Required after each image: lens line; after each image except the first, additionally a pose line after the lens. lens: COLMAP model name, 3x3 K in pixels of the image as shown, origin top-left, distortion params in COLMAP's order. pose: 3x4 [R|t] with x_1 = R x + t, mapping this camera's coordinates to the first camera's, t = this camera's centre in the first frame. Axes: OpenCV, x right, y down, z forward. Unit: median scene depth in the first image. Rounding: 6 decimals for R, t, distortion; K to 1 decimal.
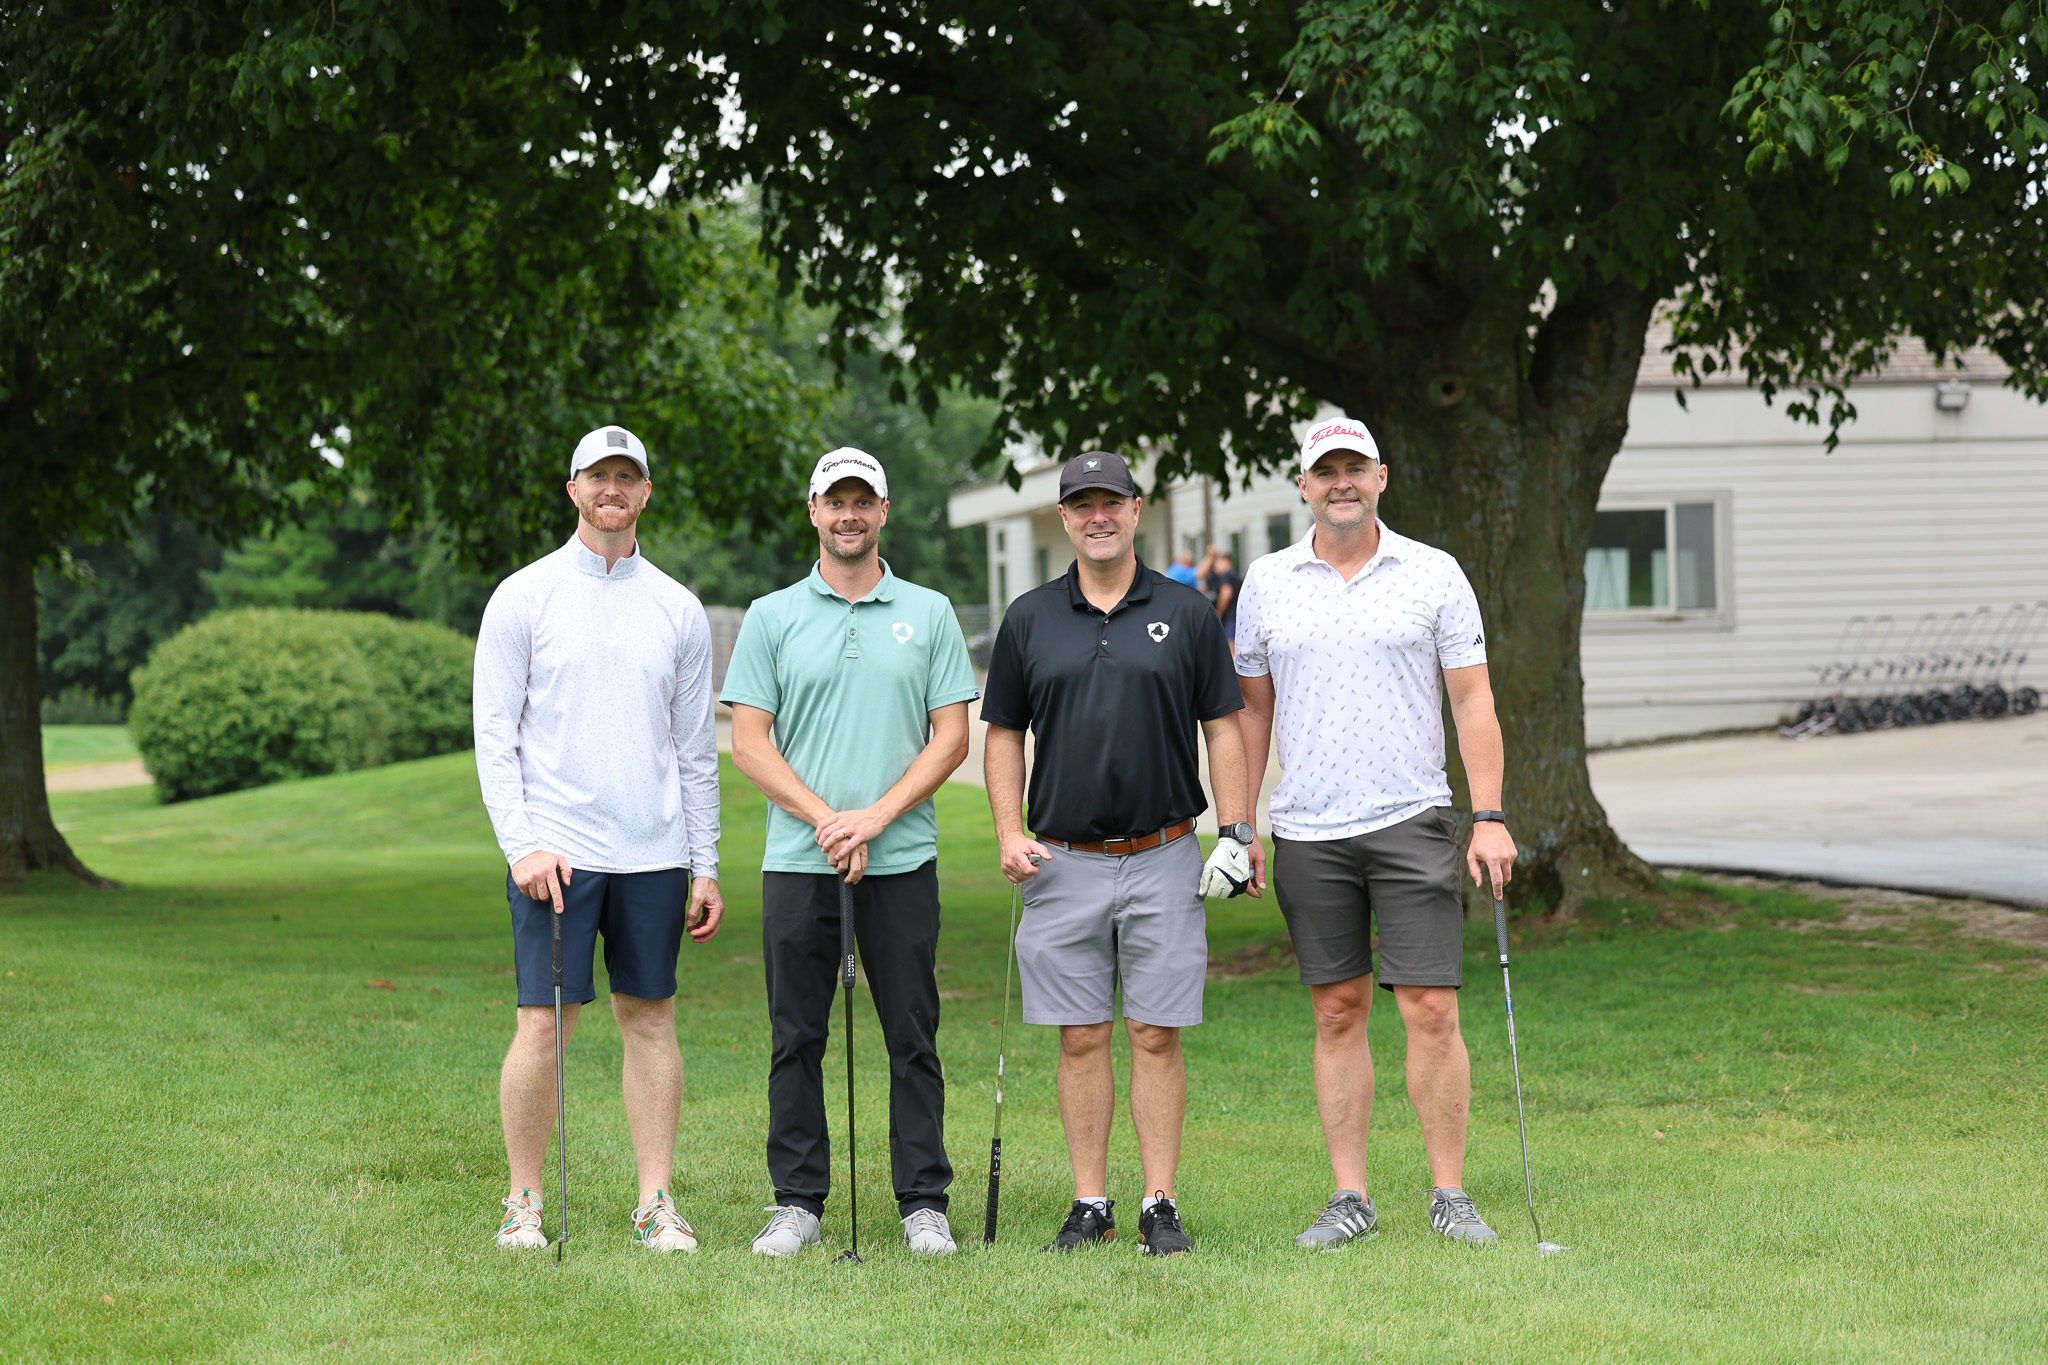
lens RADIAL K [[4206.3, 0, 1024.0], [0, 4206.3, 682.5], [0, 0, 1]] dist [-0.127561, -0.549258]
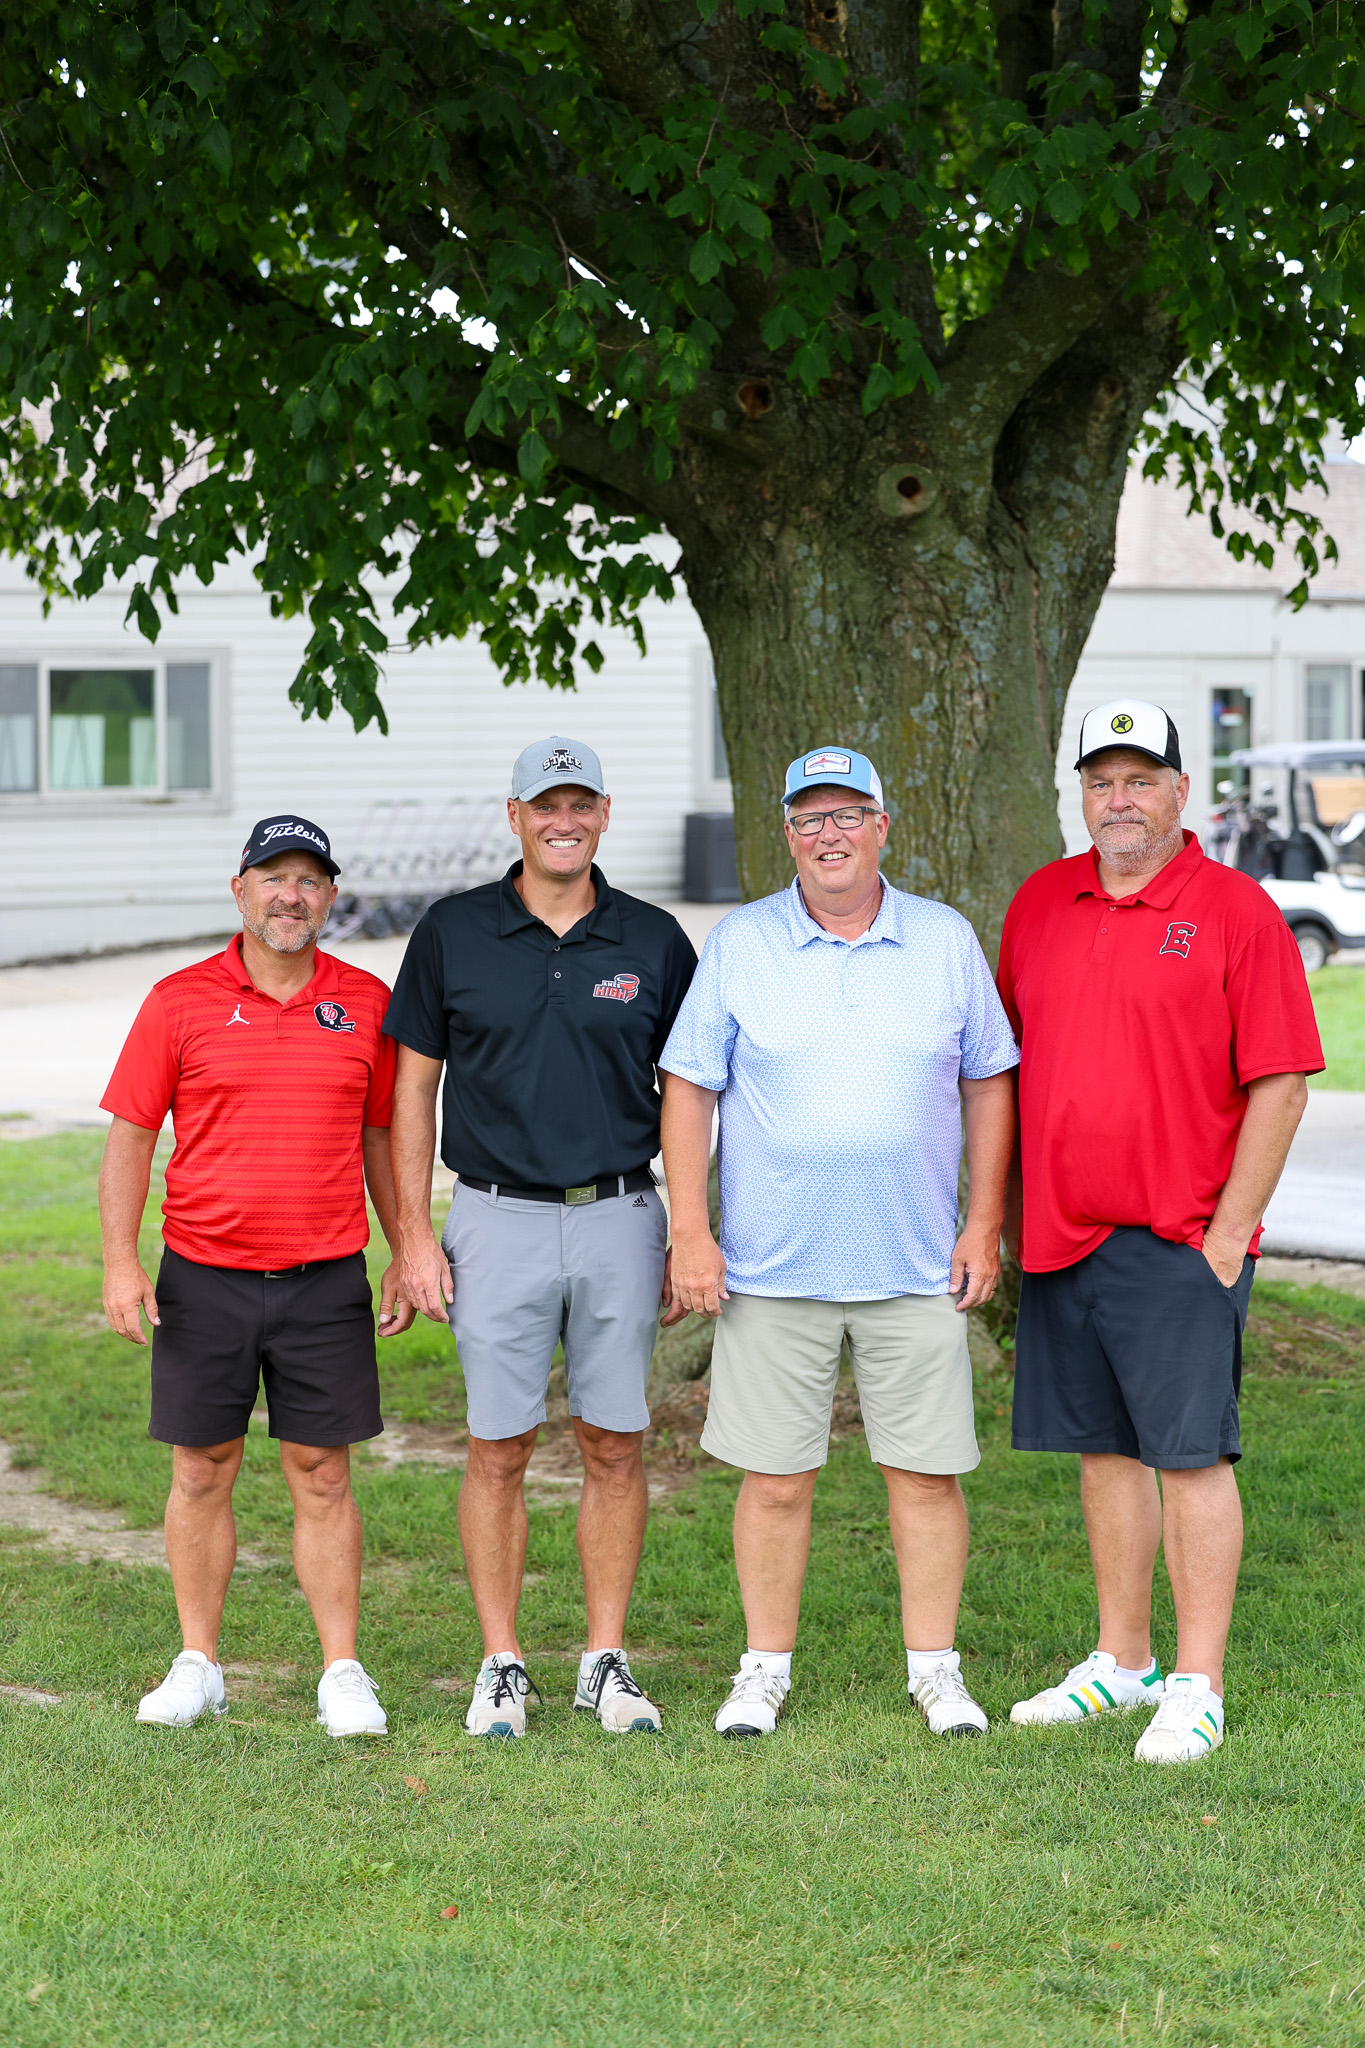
lens RADIAL K [[4176.2, 0, 682.5], [0, 4176.2, 1024.0], [0, 0, 1]] dist [-0.175314, -0.217078]
pose [[0.922952, -0.007695, 0.384837, -0.100200], [-0.009789, 0.999008, 0.043451, -0.011332], [-0.384790, -0.043871, 0.921961, 0.281853]]
